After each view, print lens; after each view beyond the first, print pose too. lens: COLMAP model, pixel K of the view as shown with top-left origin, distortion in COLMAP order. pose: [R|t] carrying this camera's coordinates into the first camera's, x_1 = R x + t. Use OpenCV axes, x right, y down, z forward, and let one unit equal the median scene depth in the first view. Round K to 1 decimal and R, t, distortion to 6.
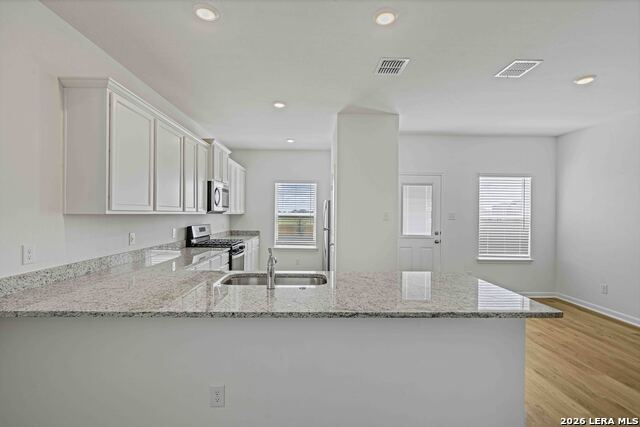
lens RADIAL K [[295.4, 0, 320.0], [0, 295.4, 213.5], [0, 0, 1]] dist [0.000141, 0.000360]
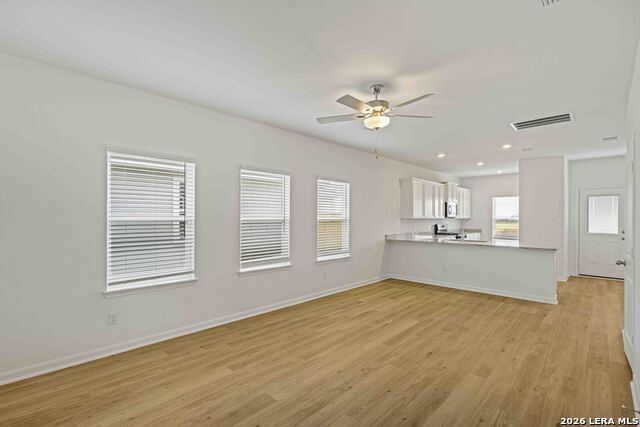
lens RADIAL K [[302.8, 0, 320.0], [0, 302.8, 213.5], [0, 0, 1]] dist [-0.000053, -0.000185]
pose [[0.708894, -0.018080, -0.705083, 0.462634], [0.005865, 0.999788, -0.019741, 0.003663], [0.705290, 0.009859, 0.708850, -1.049466]]
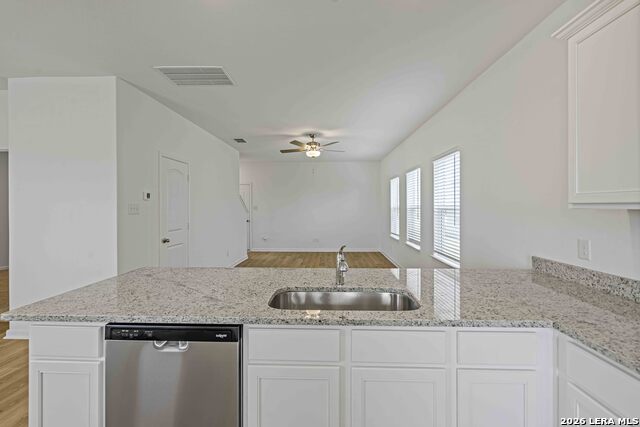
lens RADIAL K [[302.8, 0, 320.0], [0, 302.8, 213.5], [0, 0, 1]] dist [-0.000053, -0.000185]
pose [[-0.998031, -0.007811, 0.062230, -0.079965], [-0.006812, 0.999845, 0.016253, 0.004547], [-0.062347, 0.015798, -0.997929, 0.915156]]
